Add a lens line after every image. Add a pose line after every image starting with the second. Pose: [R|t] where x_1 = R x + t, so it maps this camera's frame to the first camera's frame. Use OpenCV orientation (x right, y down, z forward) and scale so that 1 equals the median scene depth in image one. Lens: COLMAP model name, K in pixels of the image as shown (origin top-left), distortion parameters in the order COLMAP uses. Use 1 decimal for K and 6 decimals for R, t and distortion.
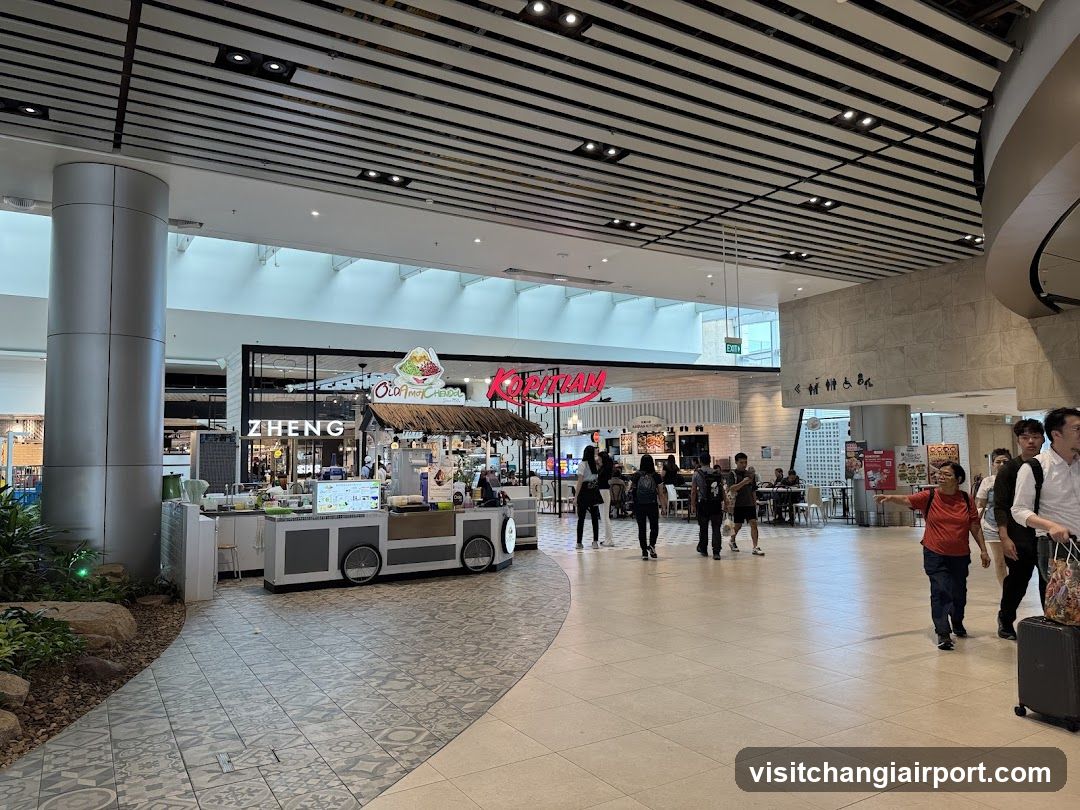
lens RADIAL K [[771.4, 0, 540.0], [0, 771.4, 405.0], [0, 0, 1]] dist [0.002528, -0.000103]
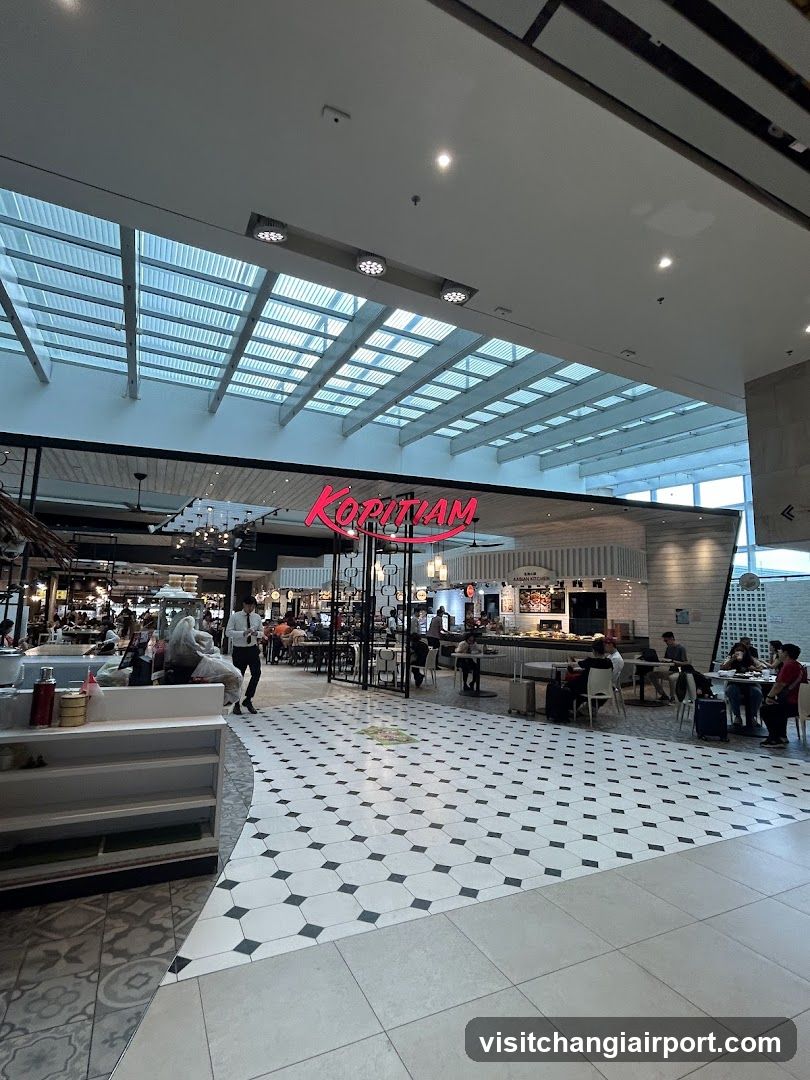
lens RADIAL K [[537.1, 0, 405.0], [0, 537.1, 540.0], [0, 0, 1]] dist [-0.058212, -0.000262]
pose [[0.995346, 0.027987, -0.092216, 0.056463], [-0.033753, 0.997532, -0.061576, 0.025413], [0.090265, 0.064402, 0.993833, 0.421641]]
